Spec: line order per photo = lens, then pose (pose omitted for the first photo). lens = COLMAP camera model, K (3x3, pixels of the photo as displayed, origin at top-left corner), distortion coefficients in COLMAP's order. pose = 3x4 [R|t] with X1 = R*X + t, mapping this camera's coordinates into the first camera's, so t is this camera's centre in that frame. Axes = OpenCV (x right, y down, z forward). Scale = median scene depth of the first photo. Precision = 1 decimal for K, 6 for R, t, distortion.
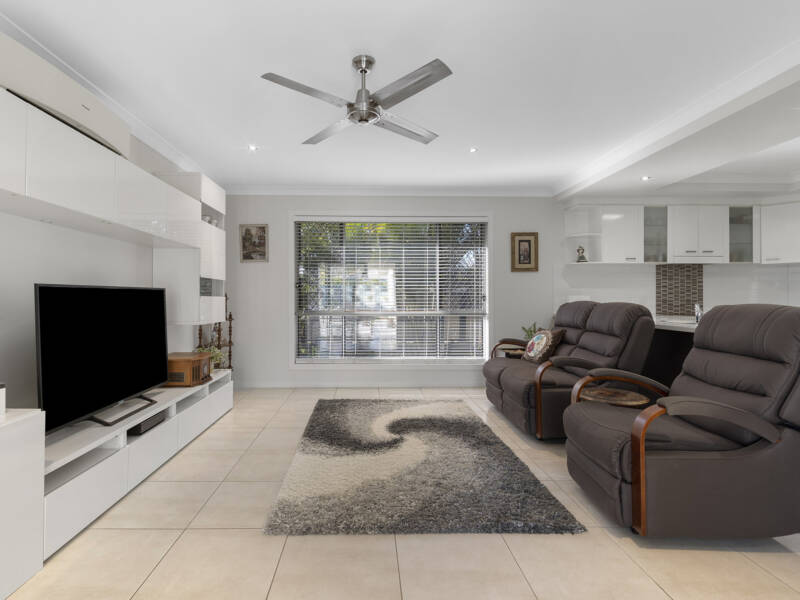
lens RADIAL K [[414.3, 0, 377.4], [0, 414.3, 303.3], [0, 0, 1]] dist [-0.000479, -0.002601]
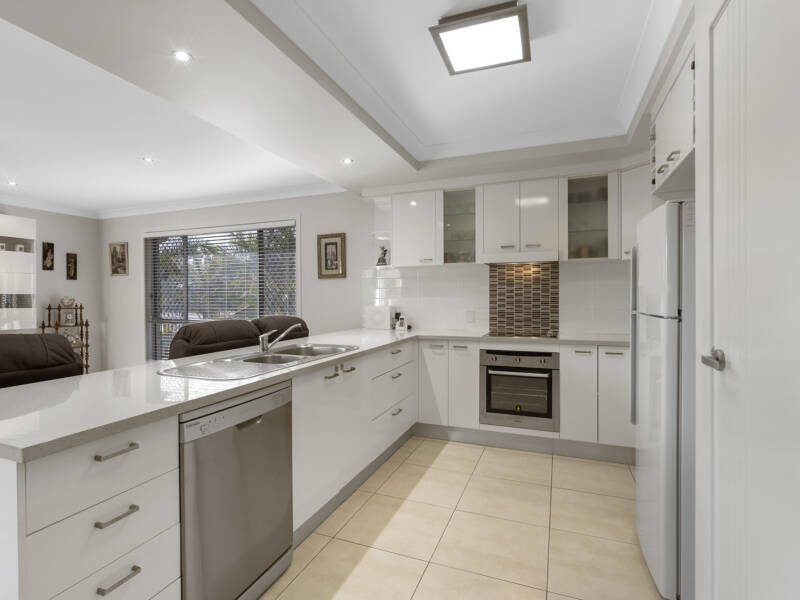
lens RADIAL K [[414.3, 0, 382.1], [0, 414.3, 298.9], [0, 0, 1]] dist [-0.000479, -0.002601]
pose [[0.912626, -0.001397, -0.408792, 0.842171], [-0.001011, 0.999983, -0.005675, -0.028927], [0.408794, 0.005593, 0.912610, 0.249847]]
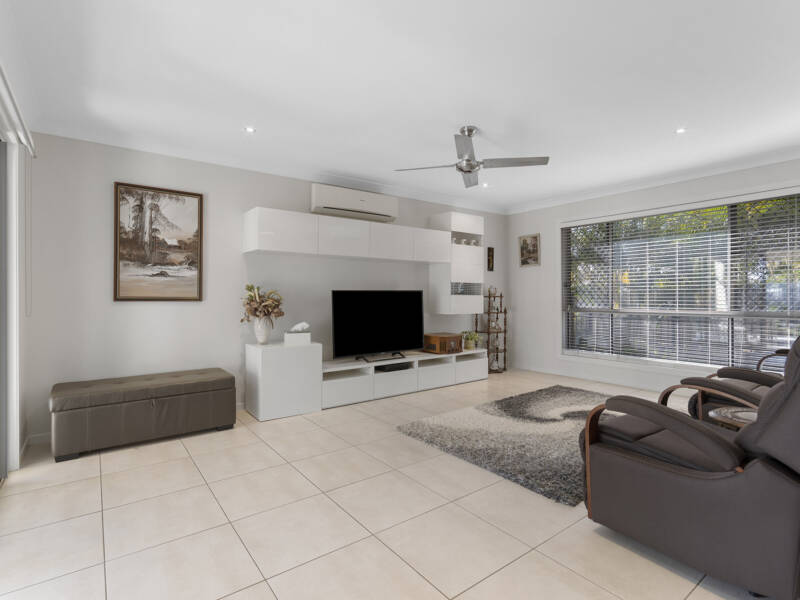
lens RADIAL K [[414.3, 0, 403.4], [0, 414.3, 295.5], [0, 0, 1]] dist [-0.000479, -0.002601]
pose [[0.594078, -0.004669, -0.804394, 0.456118], [-0.006574, 0.999922, -0.010659, 0.000872], [0.804381, 0.011621, 0.594001, -0.011882]]
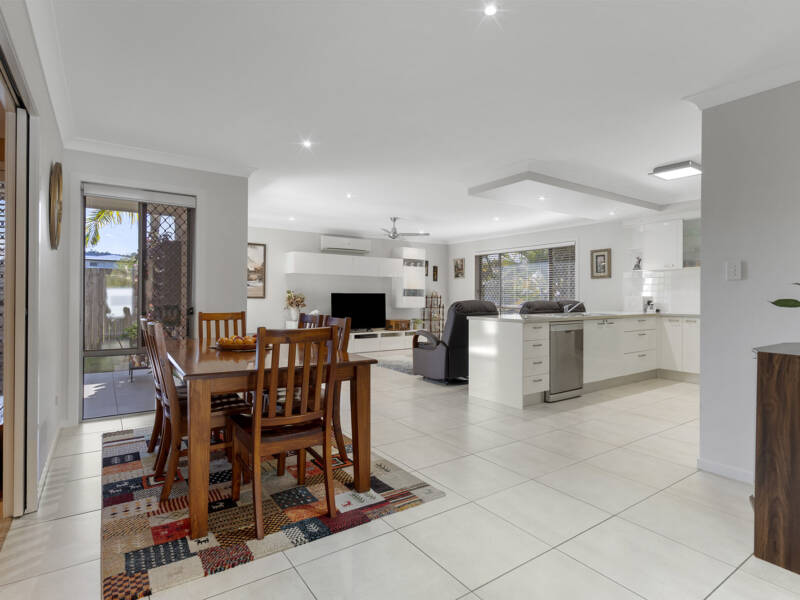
lens RADIAL K [[425.2, 0, 408.4], [0, 425.2, 299.7], [0, 0, 1]] dist [0.019010, 0.001210]
pose [[0.576100, 0.007558, -0.817344, 1.167808], [-0.015747, 0.999874, -0.001853, 0.004890], [0.817227, 0.013938, 0.576147, -0.314428]]
